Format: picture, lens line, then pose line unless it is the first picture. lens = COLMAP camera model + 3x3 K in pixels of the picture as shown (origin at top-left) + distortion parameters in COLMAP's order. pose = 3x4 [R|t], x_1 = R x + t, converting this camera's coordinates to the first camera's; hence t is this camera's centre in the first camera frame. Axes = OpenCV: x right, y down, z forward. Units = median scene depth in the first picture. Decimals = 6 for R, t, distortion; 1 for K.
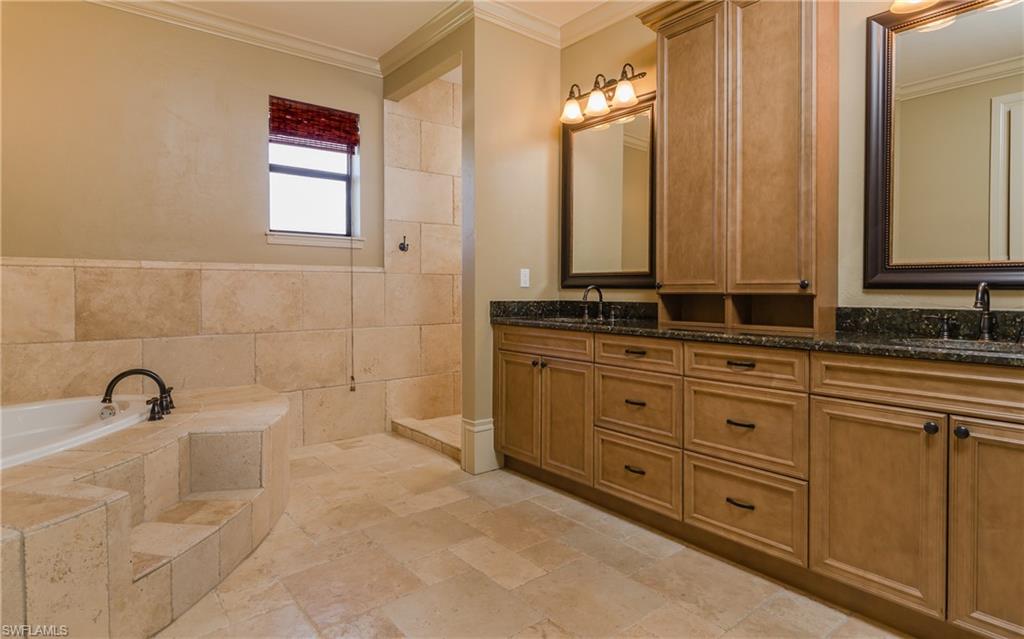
lens RADIAL K [[550.7, 0, 511.1], [0, 550.7, 276.6], [0, 0, 1]] dist [0.001523, 0.000106]
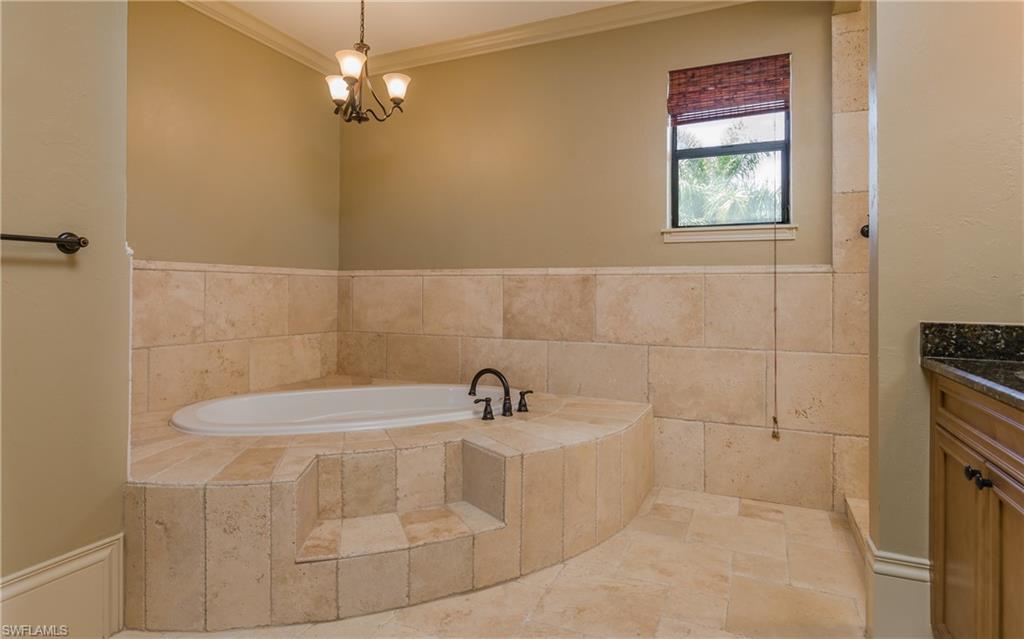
lens RADIAL K [[550.7, 0, 511.1], [0, 550.7, 276.6], [0, 0, 1]] dist [0.001523, 0.000106]
pose [[0.450937, -0.022587, -0.892270, 0.250140], [0.013577, 0.999738, -0.018446, 0.006651], [0.892452, -0.003796, 0.451126, 0.450647]]
